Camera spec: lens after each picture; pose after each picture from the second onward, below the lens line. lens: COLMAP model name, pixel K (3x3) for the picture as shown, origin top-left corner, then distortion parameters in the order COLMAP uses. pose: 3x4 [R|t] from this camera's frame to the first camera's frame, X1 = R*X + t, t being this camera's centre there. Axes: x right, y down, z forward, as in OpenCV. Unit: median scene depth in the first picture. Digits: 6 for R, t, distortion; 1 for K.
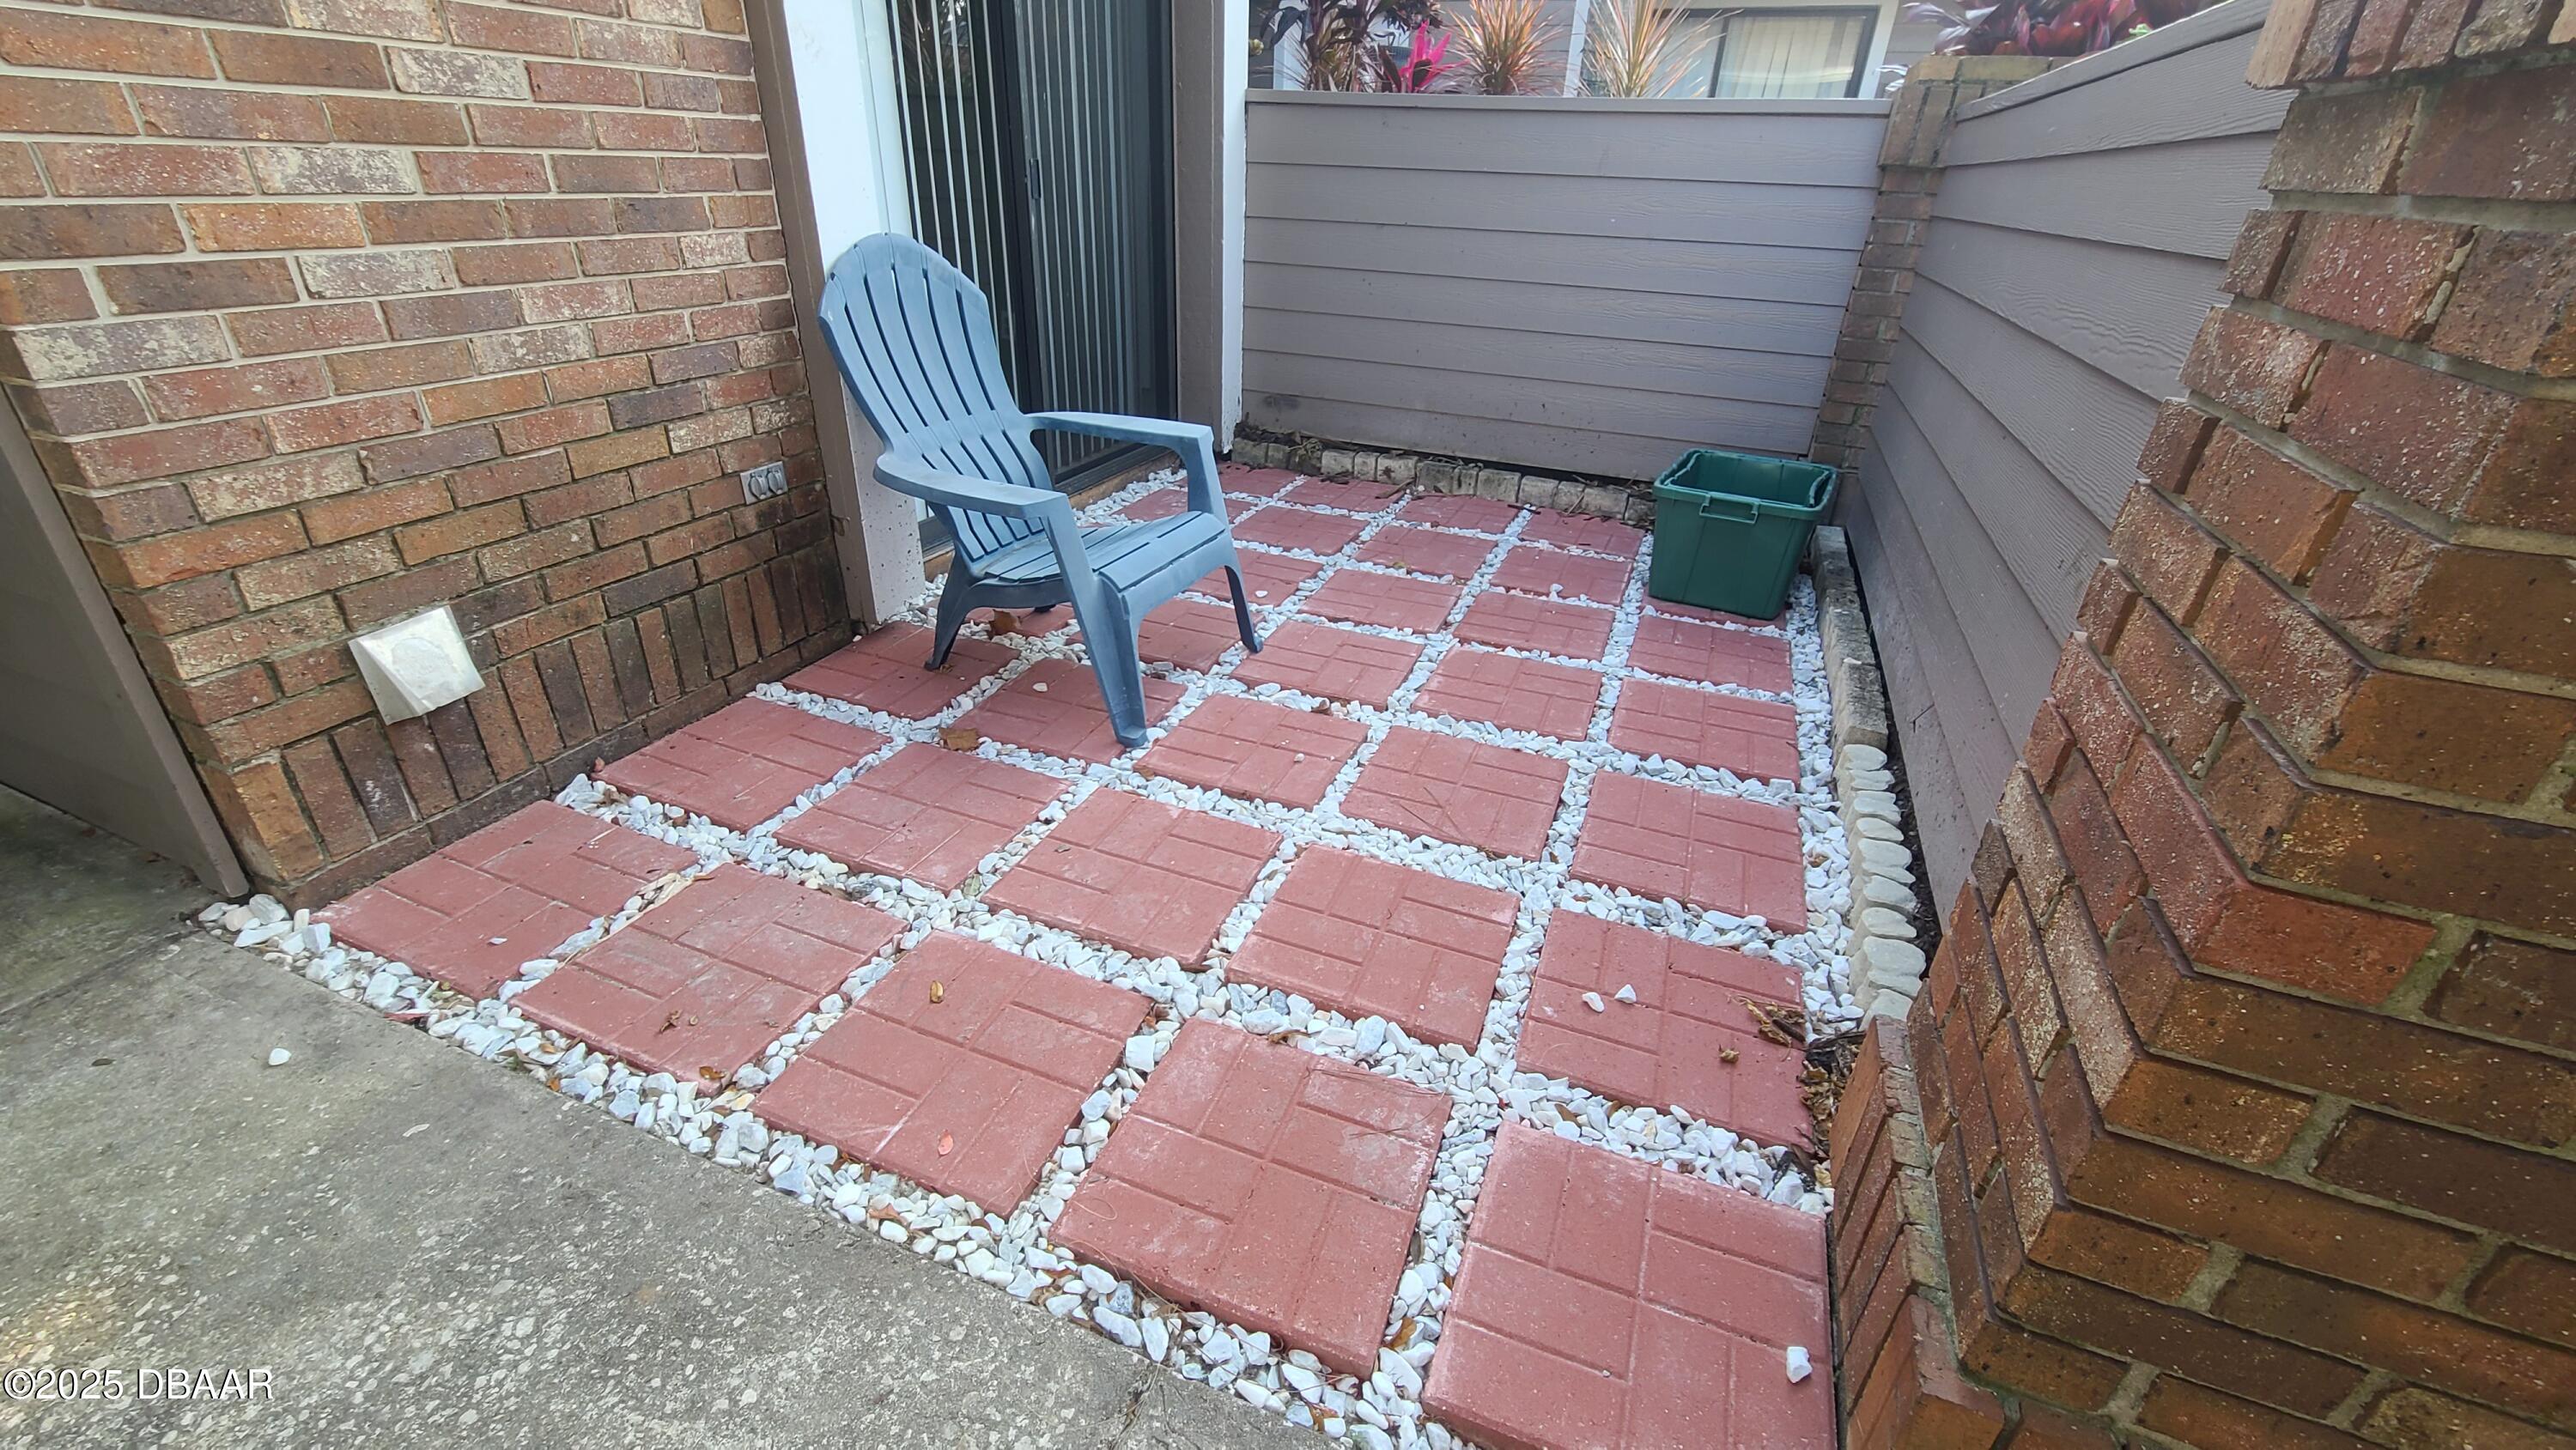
lens RADIAL K [[1063.0, 0, 1287.9], [0, 1063.0, 719.5], [0, 0, 1]] dist [-0.006537, 0.000476]
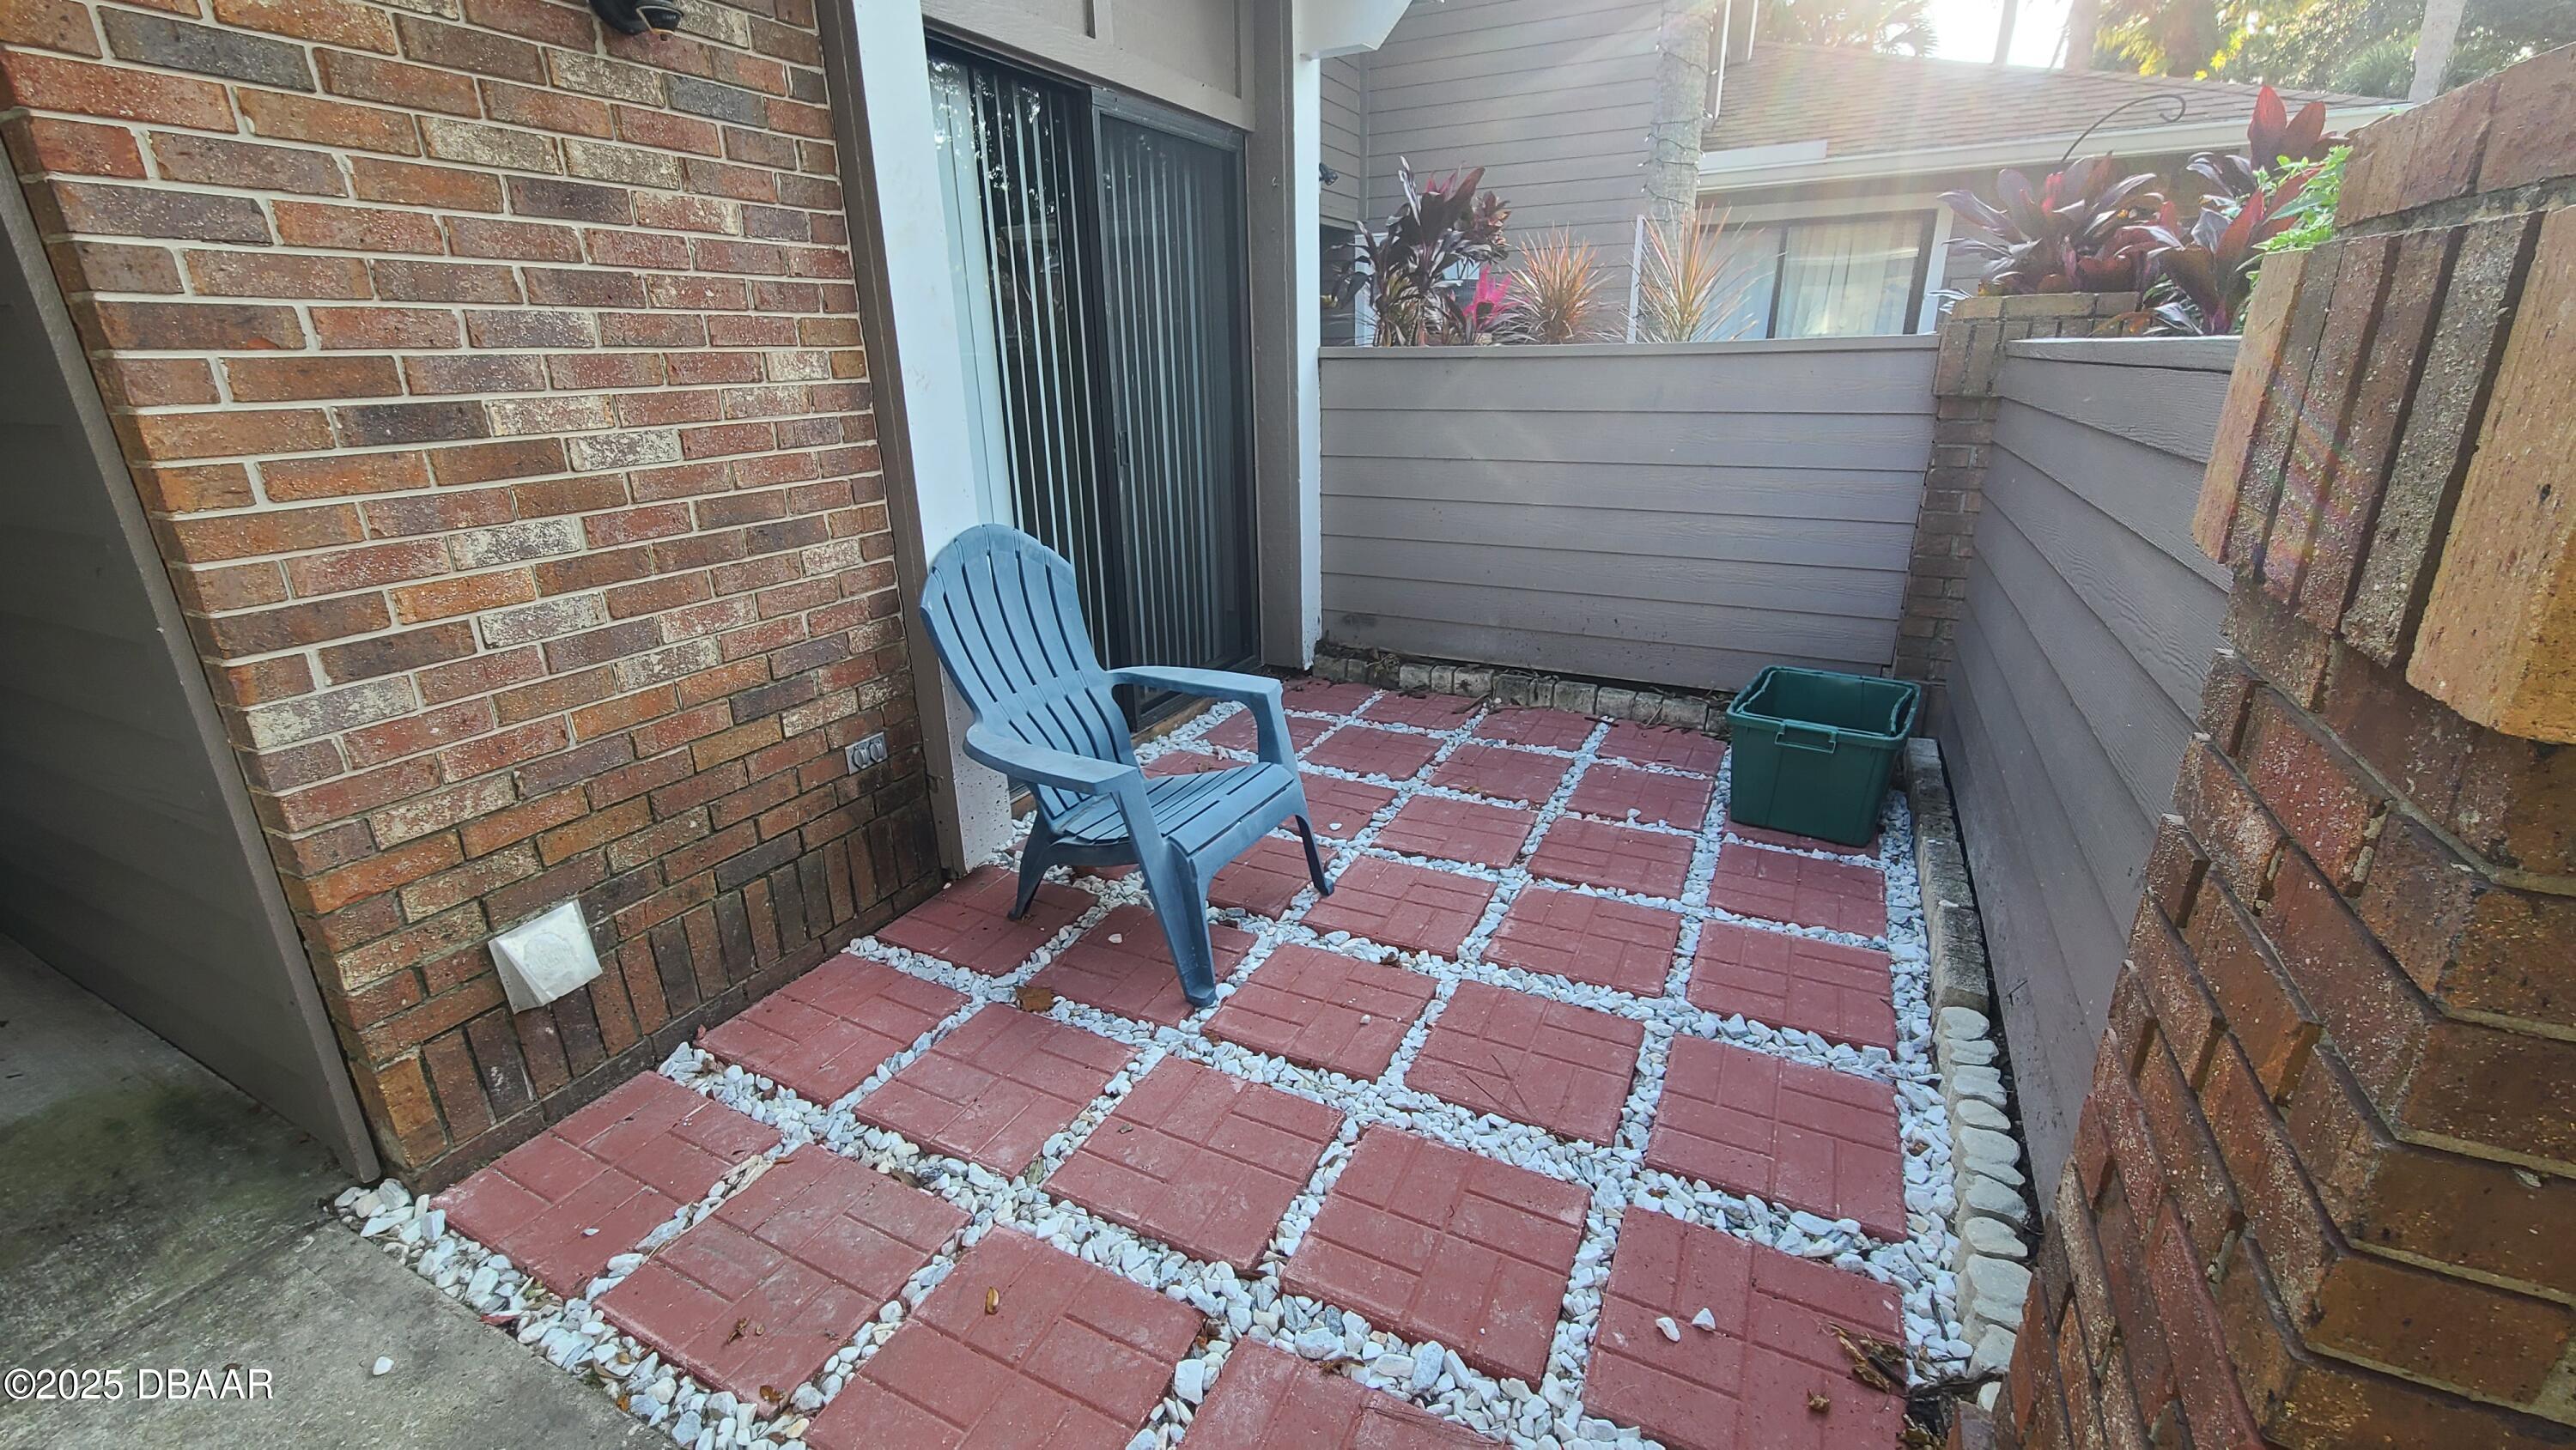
lens RADIAL K [[1063.0, 0, 1280.6], [0, 1063.0, 723.7], [0, 0, 1]] dist [-0.006537, 0.000476]
pose [[0.994886, -0.024339, -0.098026, 0.044576], [0.009128, 0.988225, -0.152732, -0.108426], [0.100589, 0.151056, 0.983394, -0.035852]]
